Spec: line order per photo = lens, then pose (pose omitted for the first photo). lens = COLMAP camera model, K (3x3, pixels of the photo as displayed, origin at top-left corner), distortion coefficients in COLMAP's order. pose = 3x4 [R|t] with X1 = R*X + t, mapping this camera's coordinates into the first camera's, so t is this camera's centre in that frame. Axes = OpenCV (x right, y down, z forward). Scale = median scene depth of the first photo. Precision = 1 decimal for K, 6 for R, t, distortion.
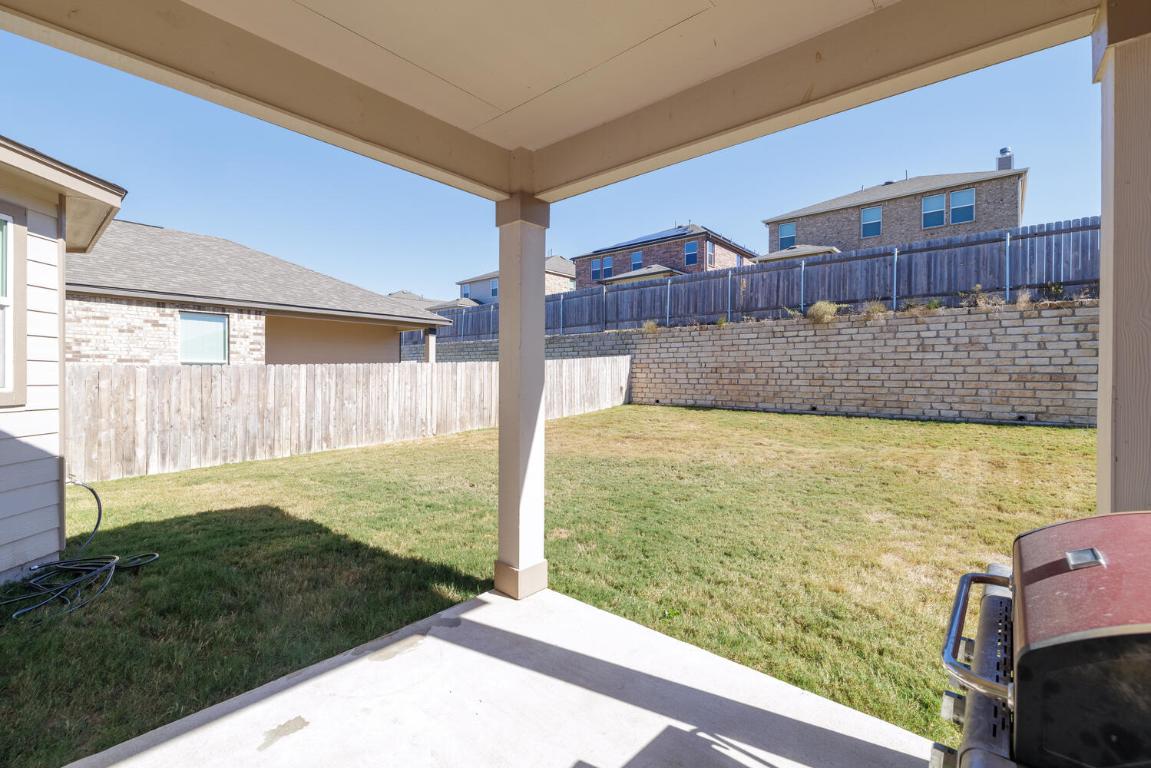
lens RADIAL K [[502.6, 0, 574.9], [0, 502.6, 380.6], [0, 0, 1]] dist [-0.005185, 0.001715]
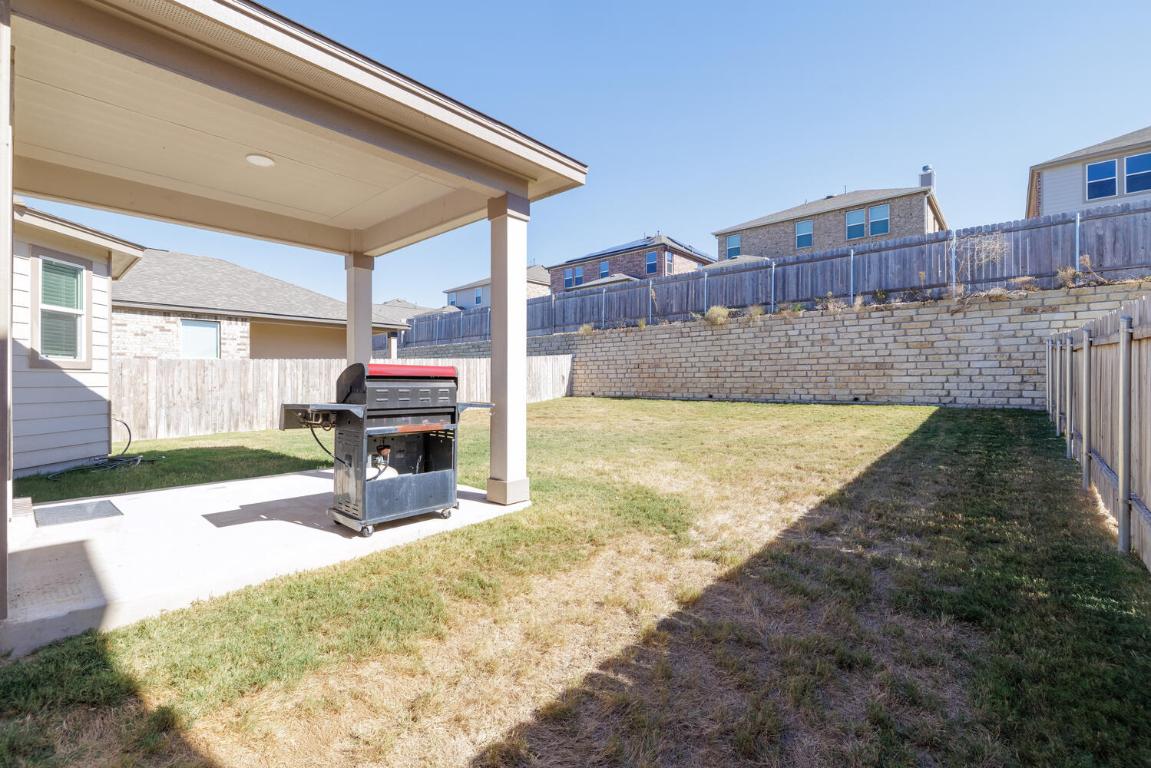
lens RADIAL K [[502.6, 0, 575.1], [0, 502.6, 383.6], [0, 0, 1]] dist [-0.005185, 0.001715]
pose [[0.999941, -0.007971, -0.007326, 0.184535], [0.007926, 0.999949, -0.006221, 0.034660], [0.007375, 0.006162, 0.999954, -0.221877]]
